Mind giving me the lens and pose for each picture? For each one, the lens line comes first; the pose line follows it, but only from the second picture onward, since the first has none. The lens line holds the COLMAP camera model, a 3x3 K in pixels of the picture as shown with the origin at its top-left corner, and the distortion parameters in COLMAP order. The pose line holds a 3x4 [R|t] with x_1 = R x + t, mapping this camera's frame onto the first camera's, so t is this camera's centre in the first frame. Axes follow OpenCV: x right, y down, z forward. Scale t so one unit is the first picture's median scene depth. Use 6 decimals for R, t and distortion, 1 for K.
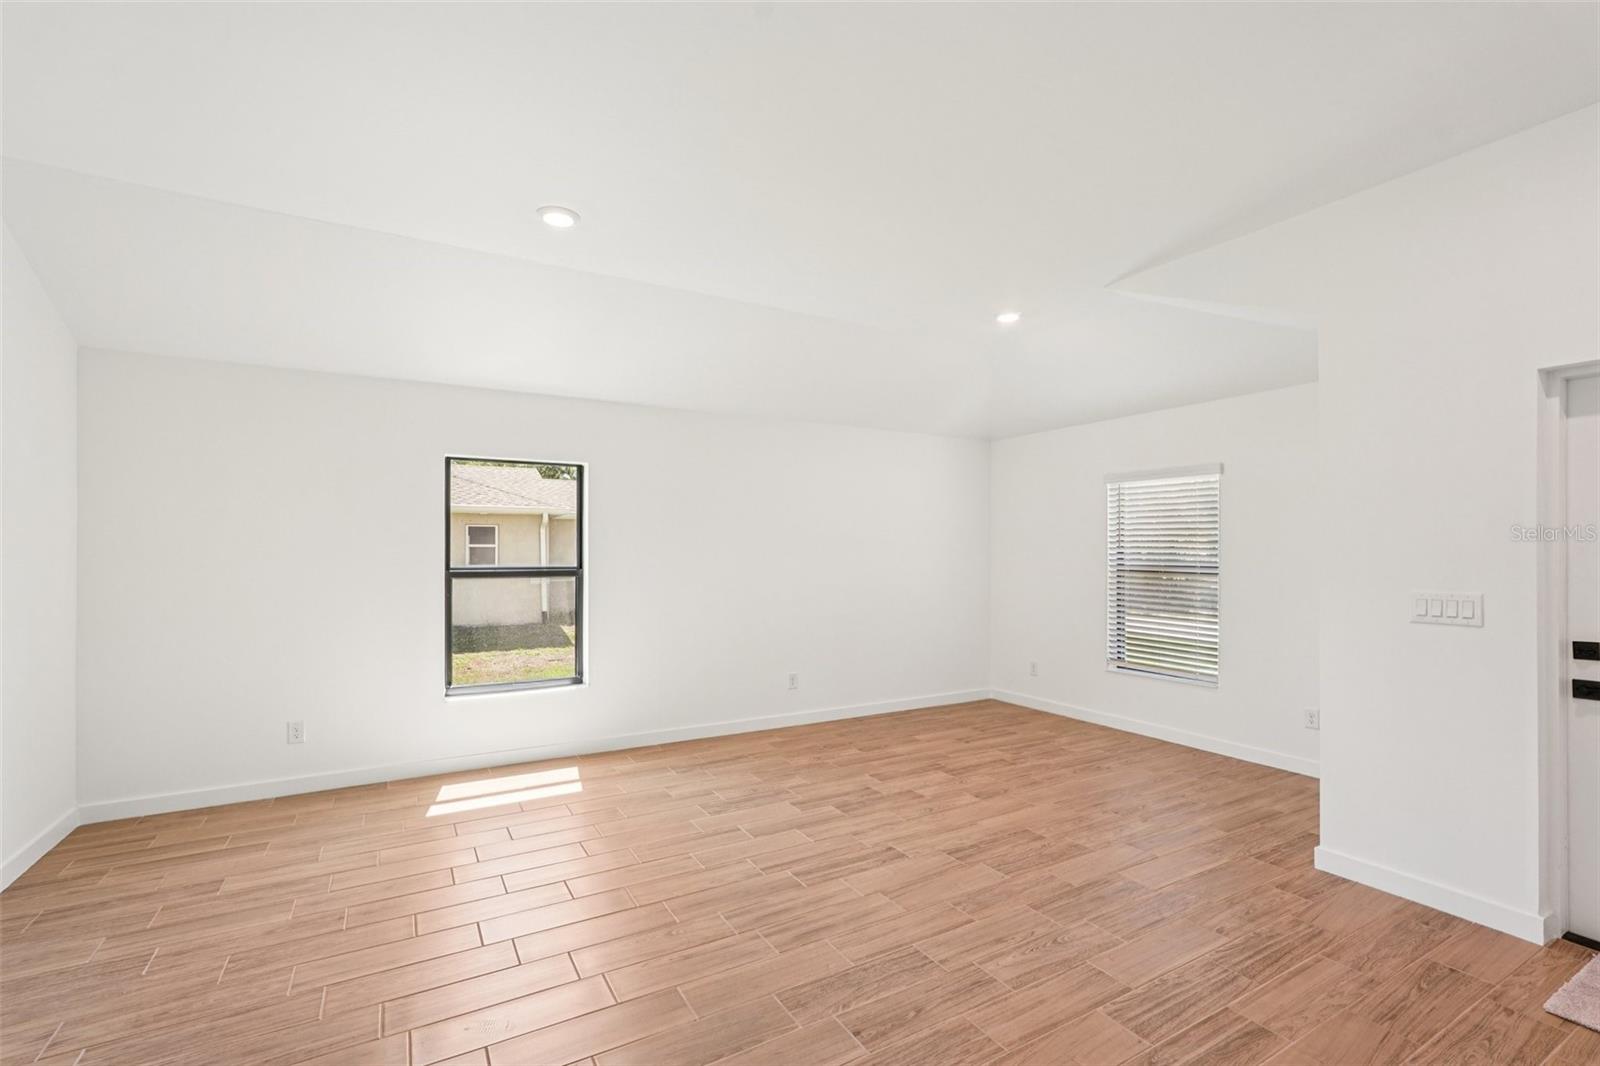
lens RADIAL K [[708.8, 0, 802.6], [0, 708.8, 537.0], [0, 0, 1]] dist [-0.025897, 0.013543]
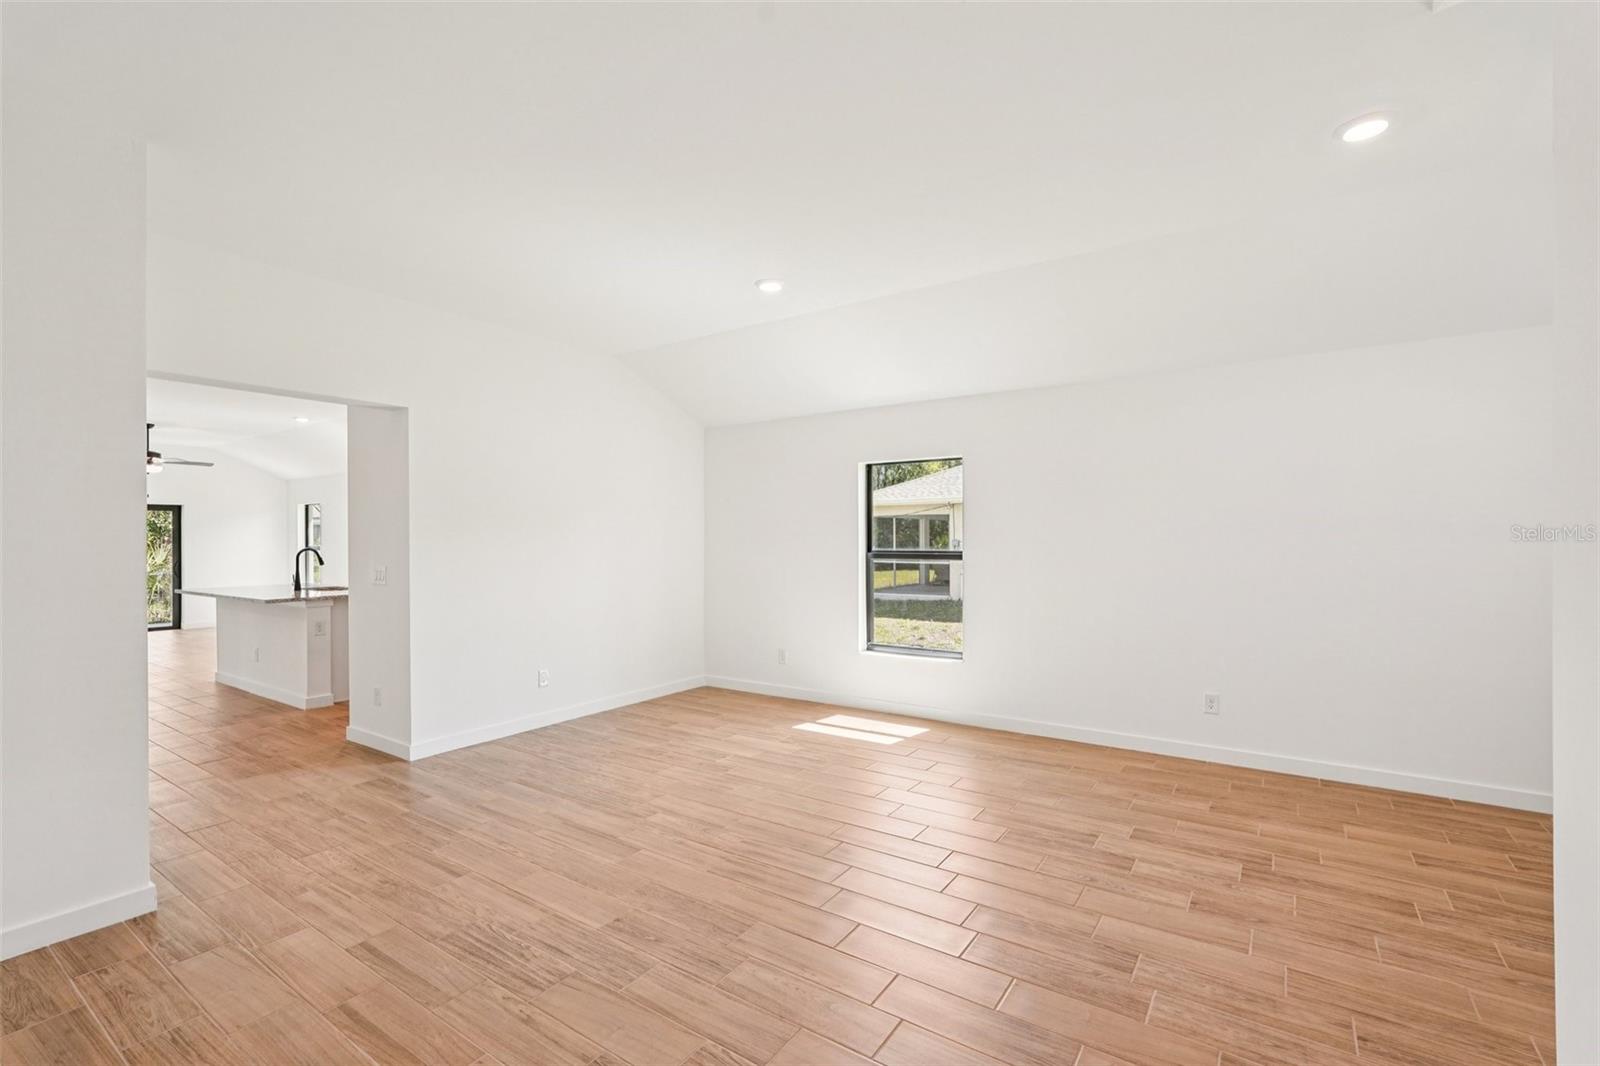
lens RADIAL K [[708.8, 0, 802.6], [0, 708.8, 537.0], [0, 0, 1]] dist [-0.025897, 0.013543]
pose [[0.436396, -0.000046, -0.899755, 0.602415], [0.022096, 0.999699, 0.010665, 0.004335], [0.899483, -0.024535, 0.436266, 0.337478]]
